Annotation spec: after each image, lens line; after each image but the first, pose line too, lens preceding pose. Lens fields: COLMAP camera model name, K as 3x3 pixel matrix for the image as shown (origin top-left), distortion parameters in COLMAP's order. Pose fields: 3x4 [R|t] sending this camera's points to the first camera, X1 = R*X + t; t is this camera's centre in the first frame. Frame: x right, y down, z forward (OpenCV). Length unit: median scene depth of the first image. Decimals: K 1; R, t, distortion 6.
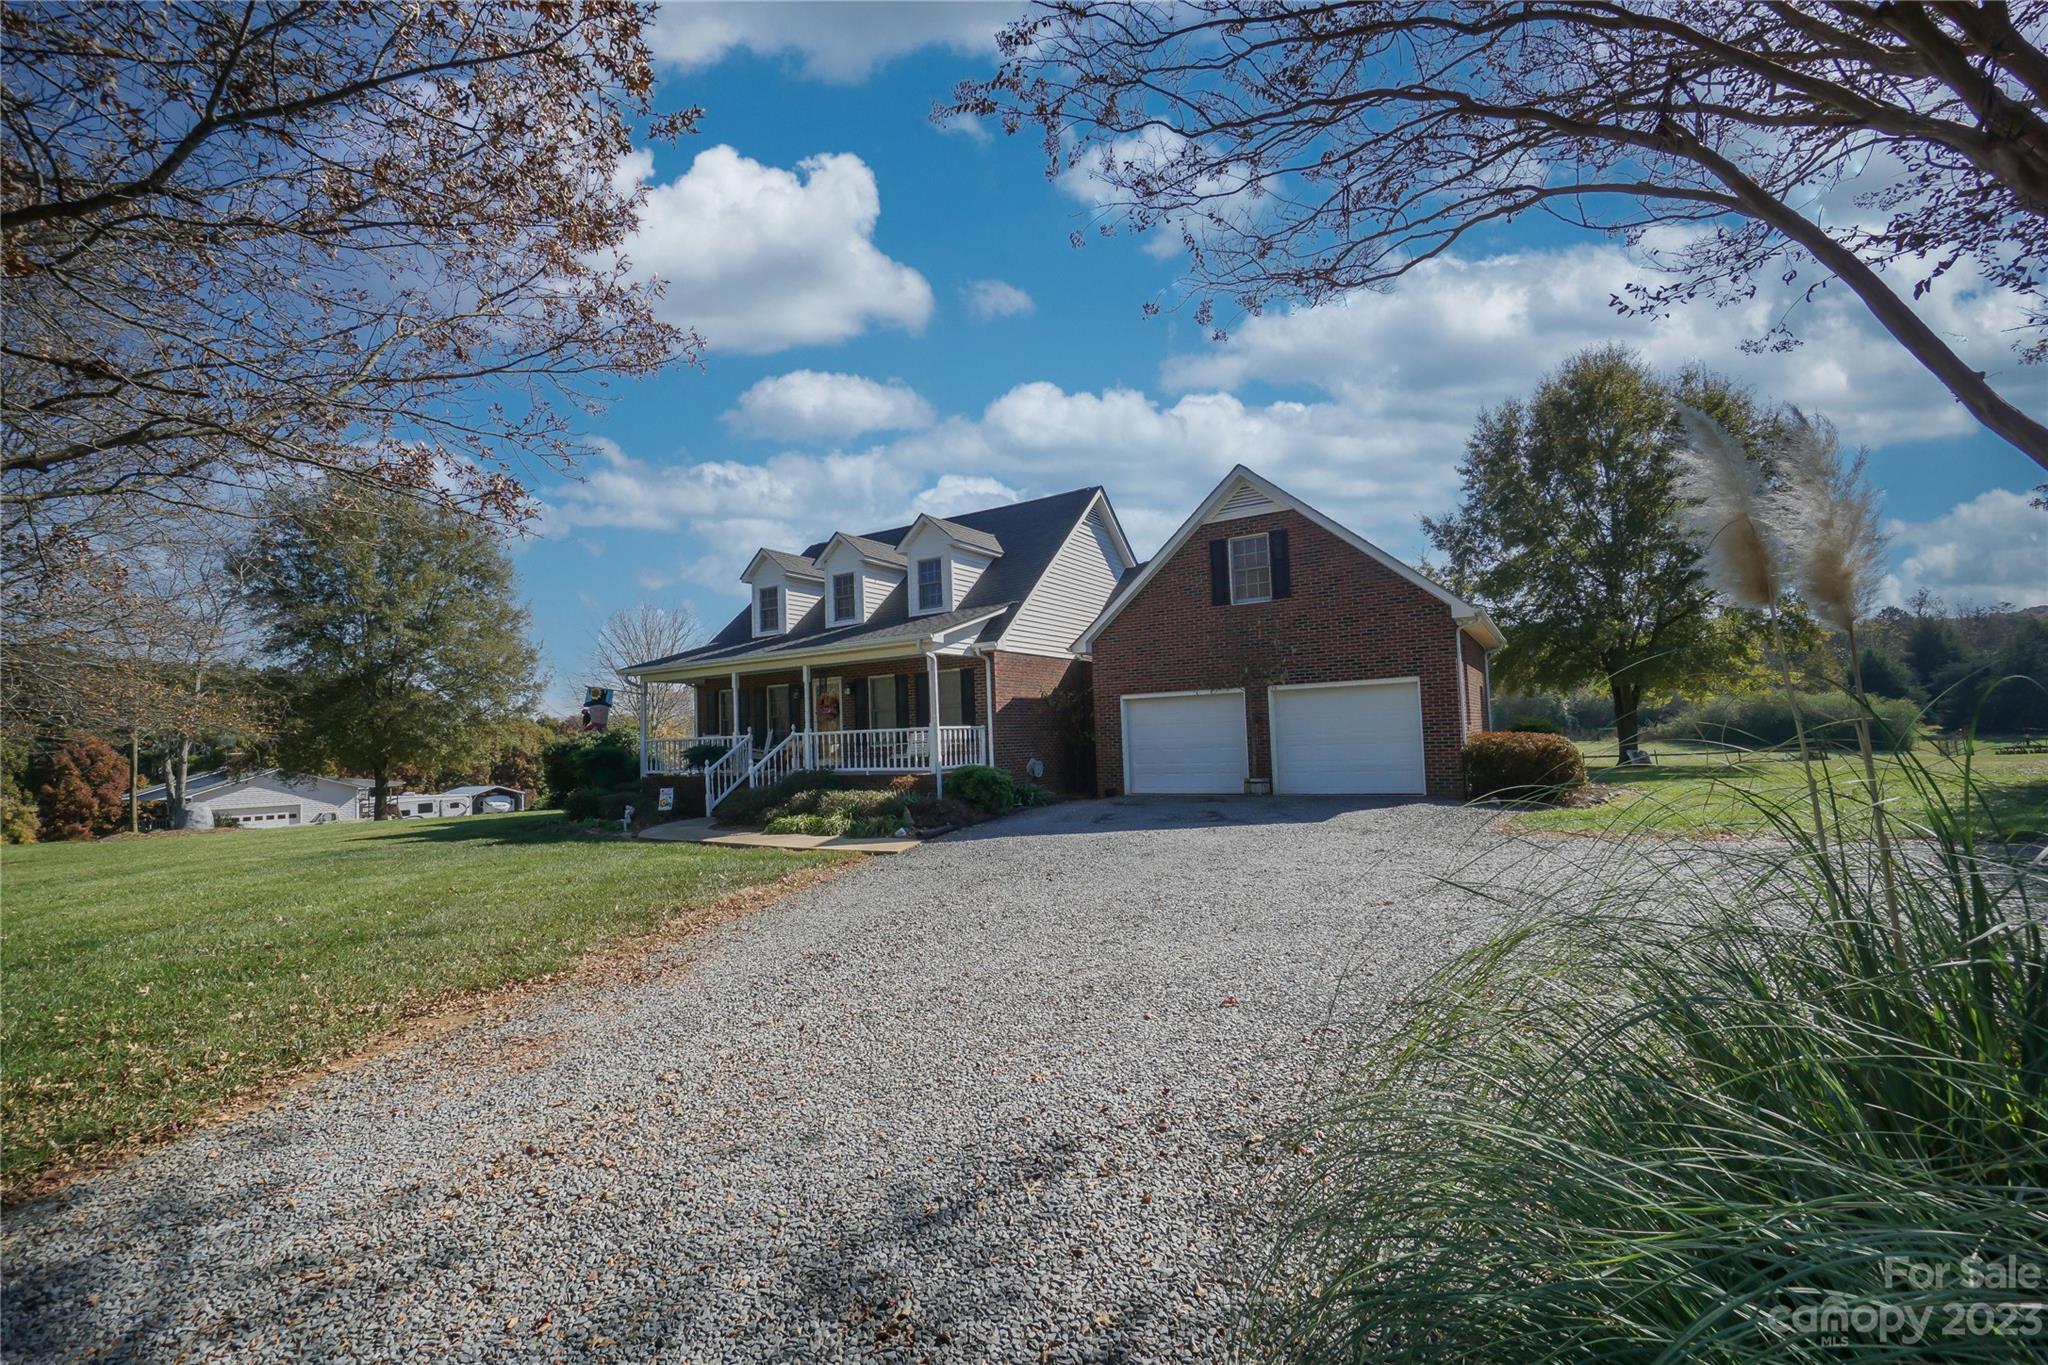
lens RADIAL K [[882.2, 0, 1024.0], [0, 882.2, 682.5], [0, 0, 1]] dist [-0.008791, 0.008411]
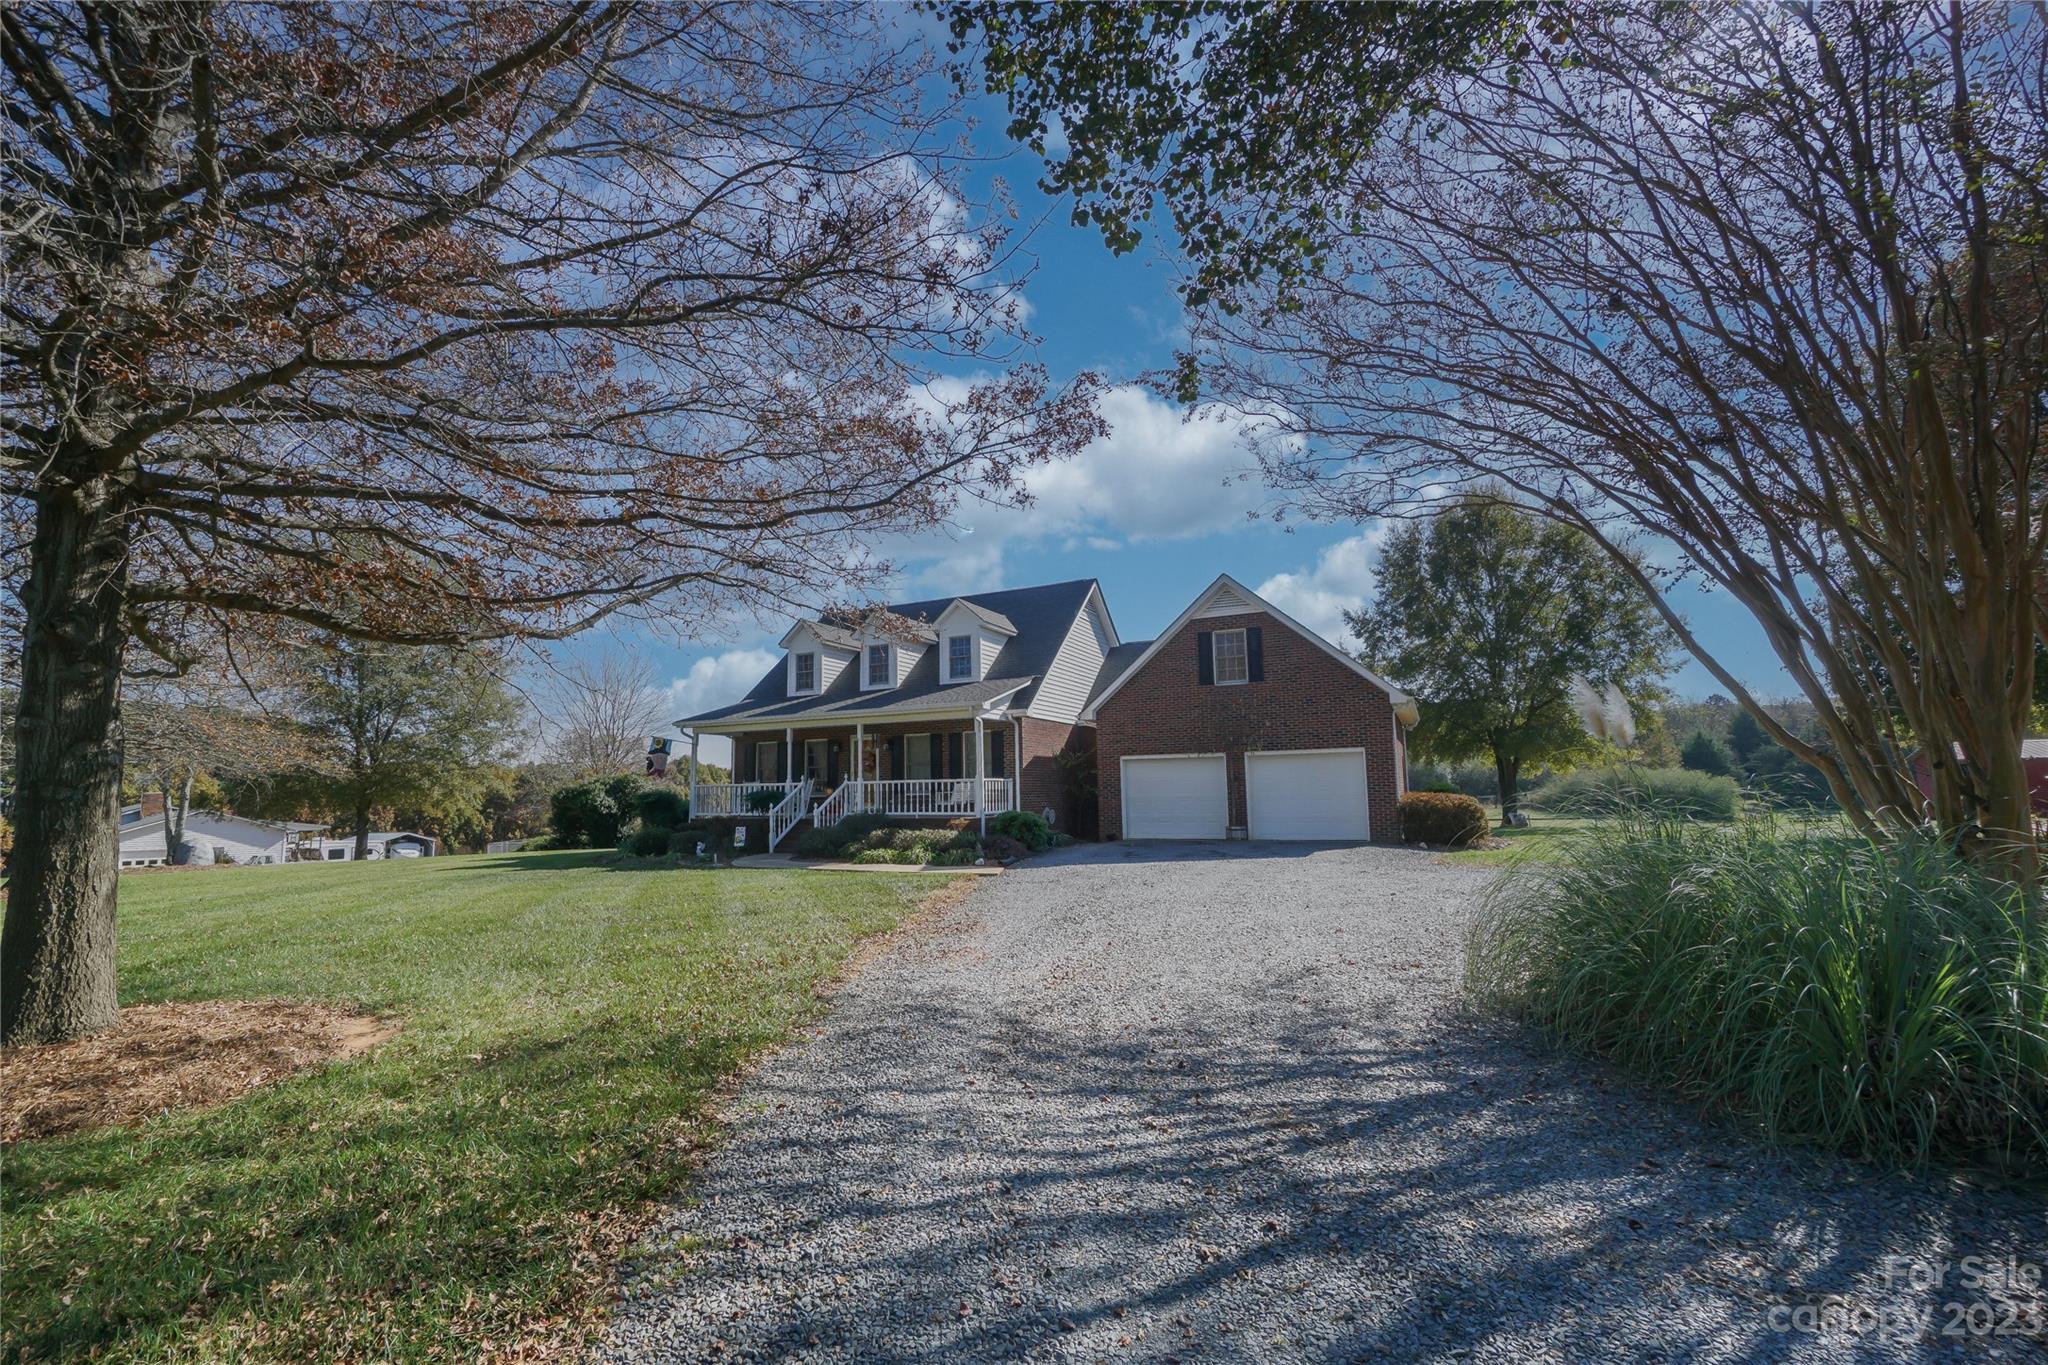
lens RADIAL K [[882.2, 0, 1024.0], [0, 882.2, 682.5], [0, 0, 1]] dist [-0.008791, 0.008411]
pose [[0.993746, 0.034251, 0.106278, -0.152844], [-0.027173, 0.997359, -0.067351, -0.001023], [-0.108304, 0.064042, 0.992053, -0.186746]]
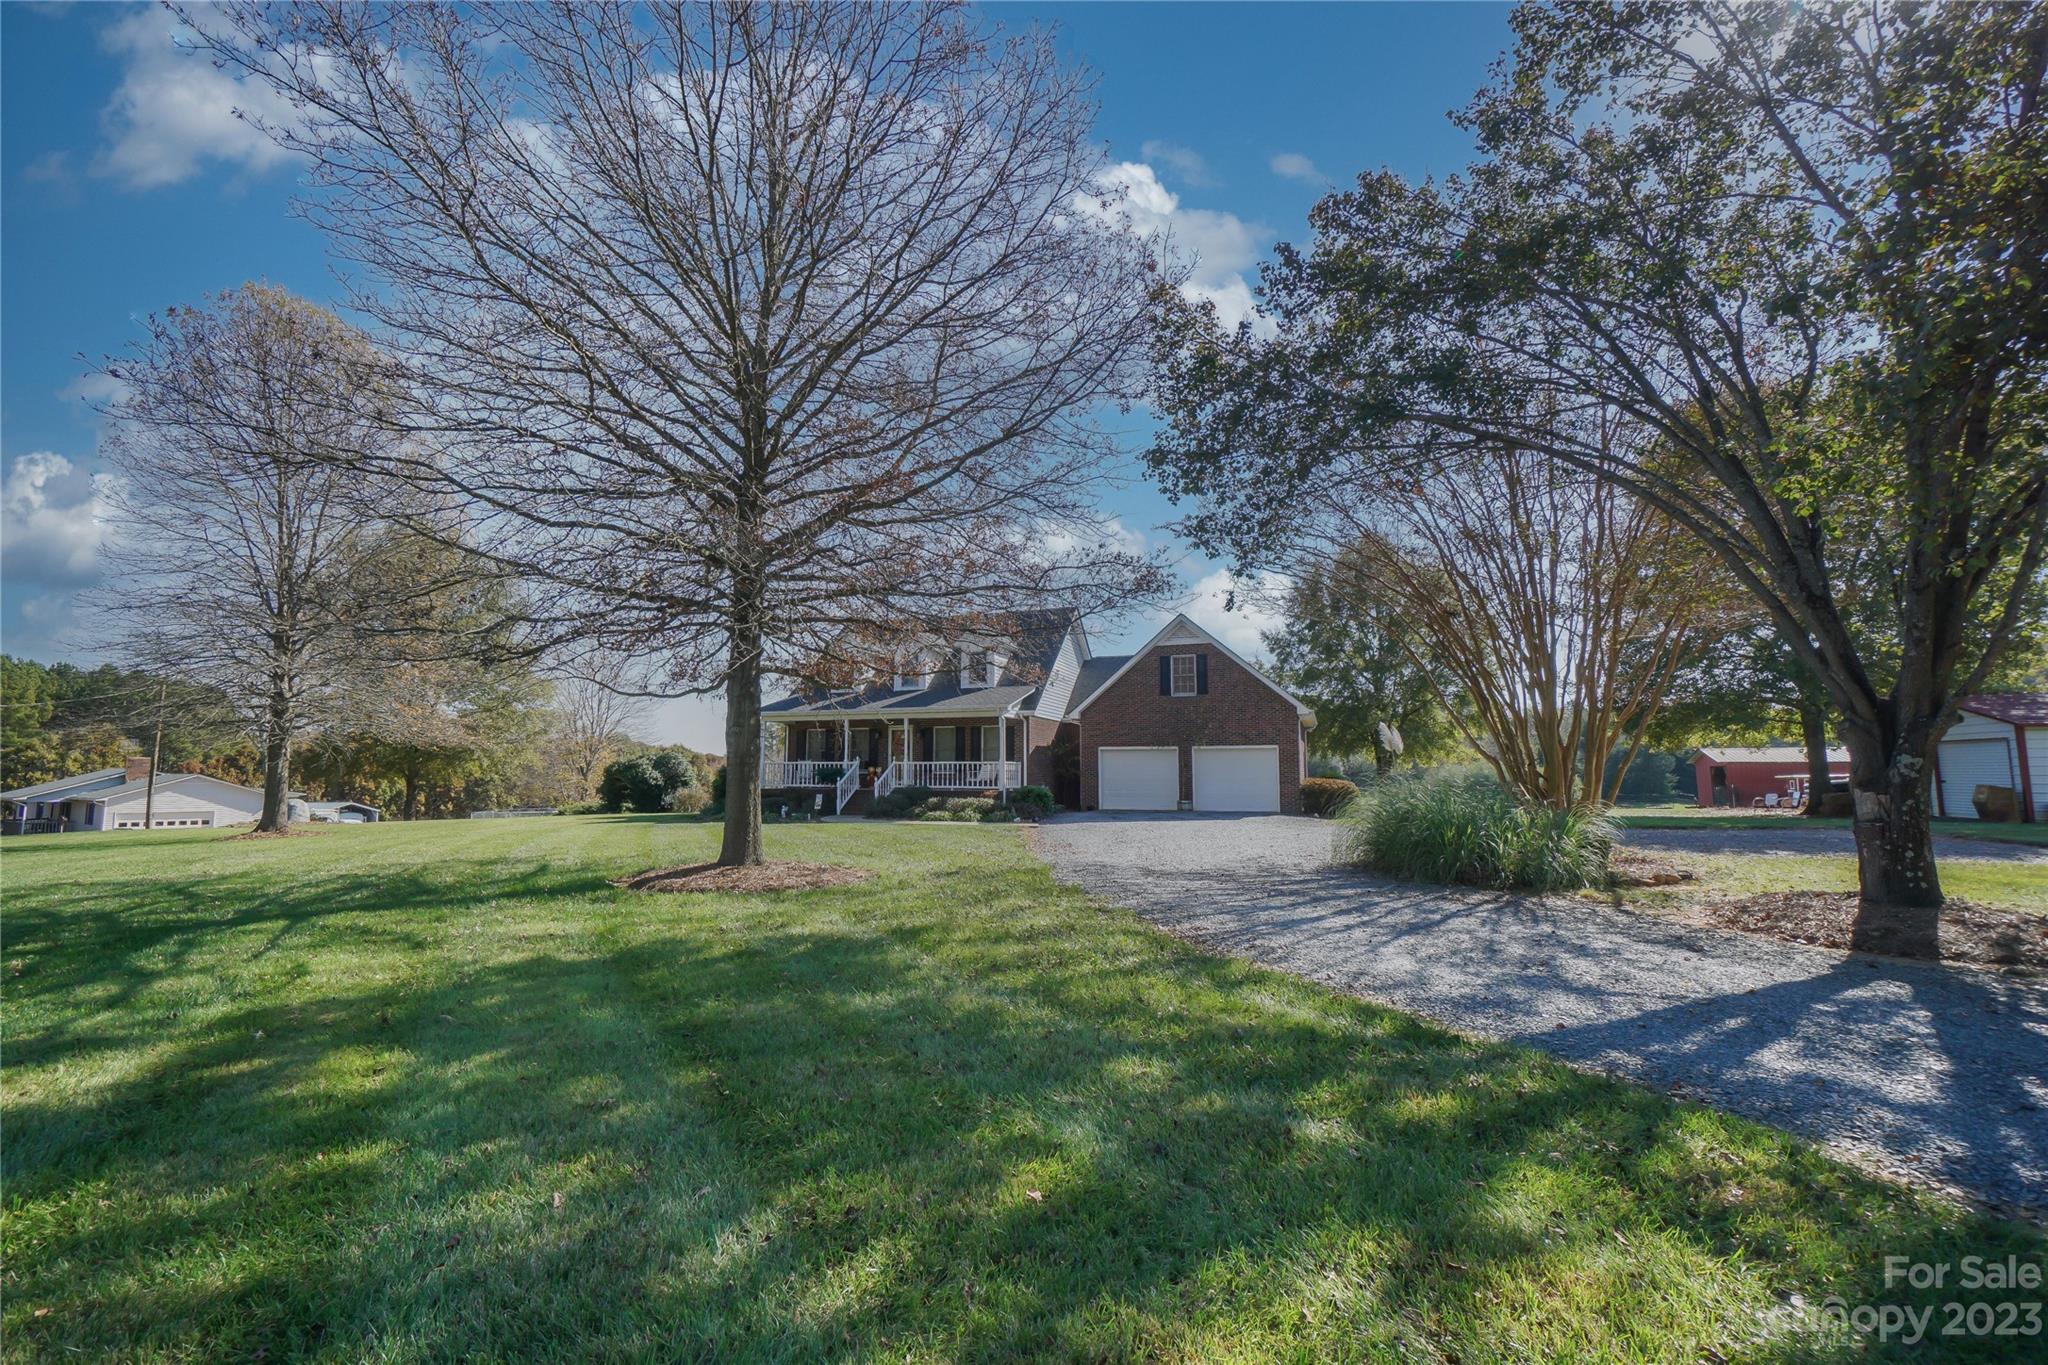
lens RADIAL K [[882.2, 0, 1024.0], [0, 882.2, 682.5], [0, 0, 1]] dist [-0.008791, 0.008411]
pose [[0.976846, 0.061885, 0.204799, -0.355471], [-0.051855, 0.997194, -0.053989, -0.008480], [-0.207565, 0.042119, 0.977314, -0.533083]]
